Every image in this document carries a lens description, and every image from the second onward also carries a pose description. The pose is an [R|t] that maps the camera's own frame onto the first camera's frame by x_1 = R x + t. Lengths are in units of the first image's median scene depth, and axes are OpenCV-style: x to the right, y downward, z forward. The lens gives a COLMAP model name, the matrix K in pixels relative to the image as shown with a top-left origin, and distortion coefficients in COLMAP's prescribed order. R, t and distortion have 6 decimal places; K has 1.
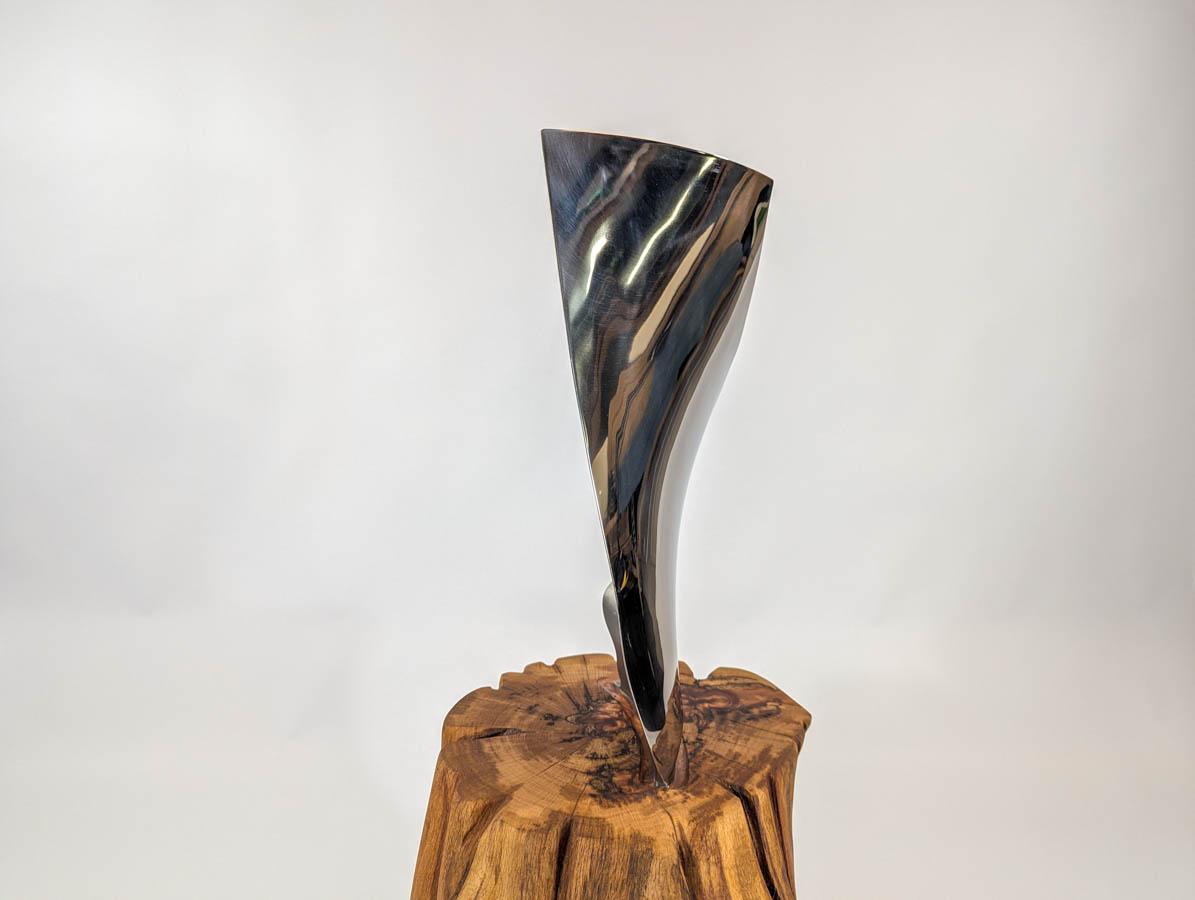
lens RADIAL K [[853.2, 0, 587.2], [0, 853.2, 448.6], [0, 0, 1]] dist [0.023367, -0.004186]
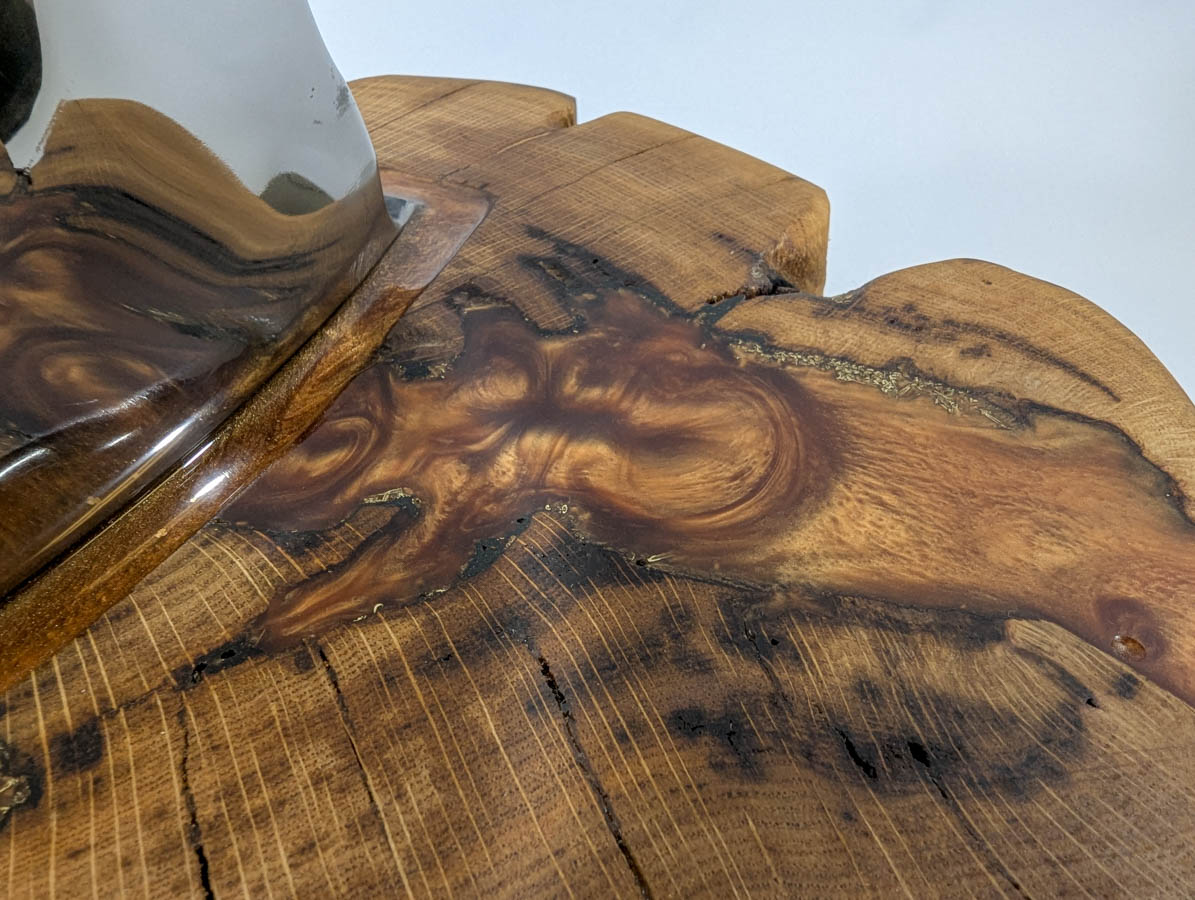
lens RADIAL K [[901.9, 0, 592.8], [0, 901.9, 450.1], [0, 0, 1]] dist [0.004057, 0.000566]
pose [[0.814557, 0.355498, -0.458386, 0.245212], [-0.066991, 0.842569, 0.534406, 0.246681], [0.576202, -0.404597, 0.710135, 1.024743]]
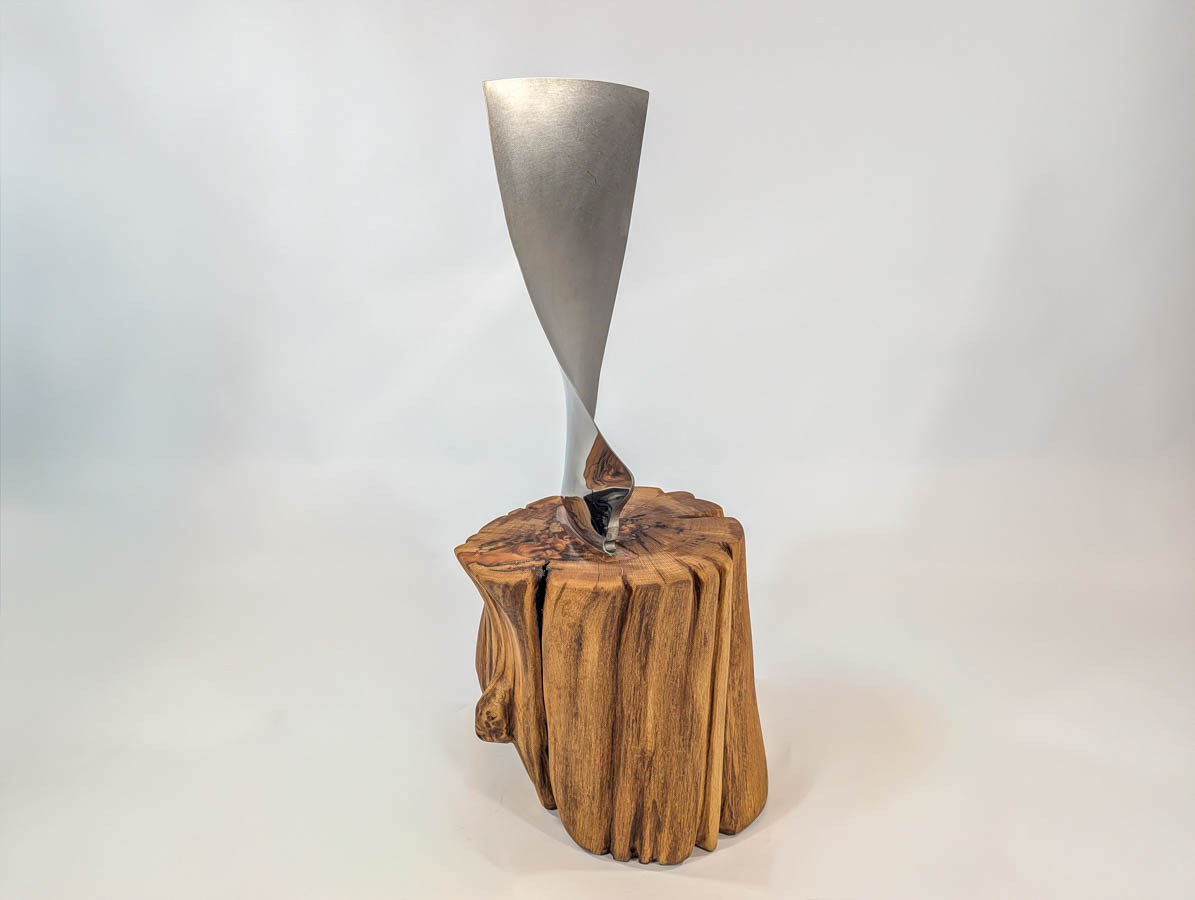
lens RADIAL K [[853.2, 0, 587.2], [0, 853.2, 448.6], [0, 0, 1]] dist [0.023367, -0.004186]
pose [[-0.990381, 0.039775, -0.132530, 0.261300], [-0.020088, 0.906318, 0.422118, -0.374336], [0.136904, 0.420720, -0.896801, 2.320816]]
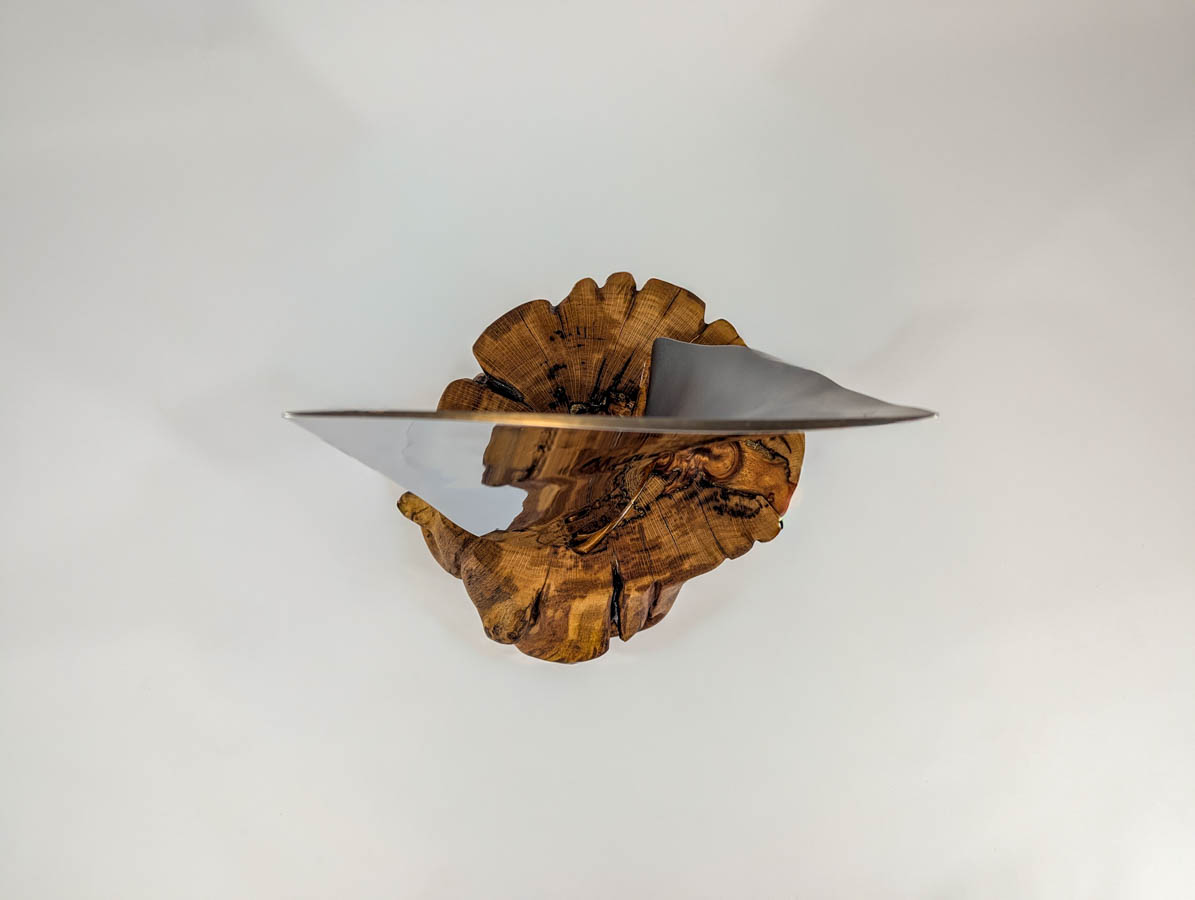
lens RADIAL K [[832.5, 0, 594.2], [0, 832.5, 453.8], [0, 0, 1]] dist [0.072600, -0.001513]
pose [[0.791133, 0.605381, -0.087307, 0.135269], [-0.065356, 0.225593, 0.972027, -0.731143], [0.608142, -0.763297, 0.218039, 0.827252]]
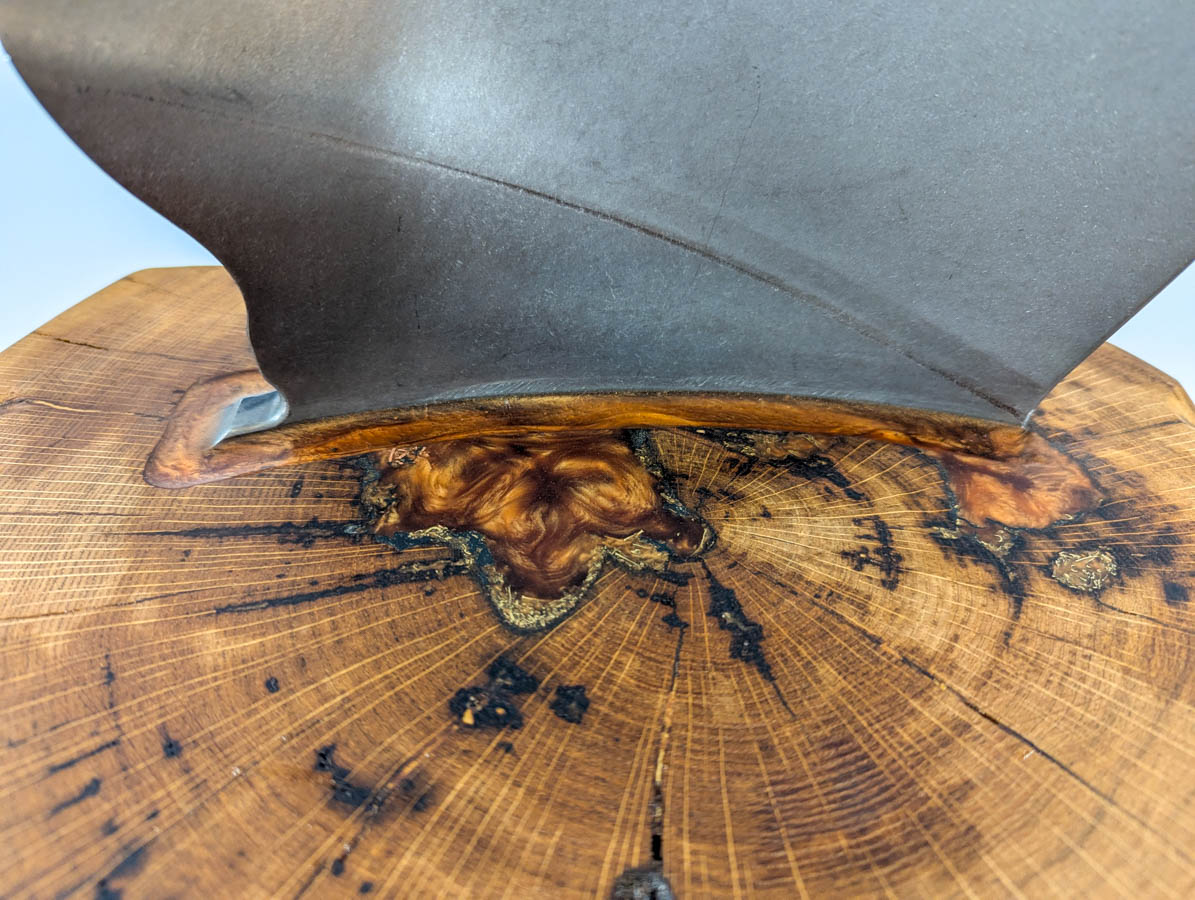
lens RADIAL K [[900.6, 0, 592.5], [0, 900.6, 450.4], [0, 0, 1]] dist [-0.018007, -0.010067]
pose [[0.113041, -0.644787, 0.755957, -0.165227], [0.165866, 0.762404, 0.625483, 0.177239], [-0.979648, 0.054682, 0.193131, 1.040366]]
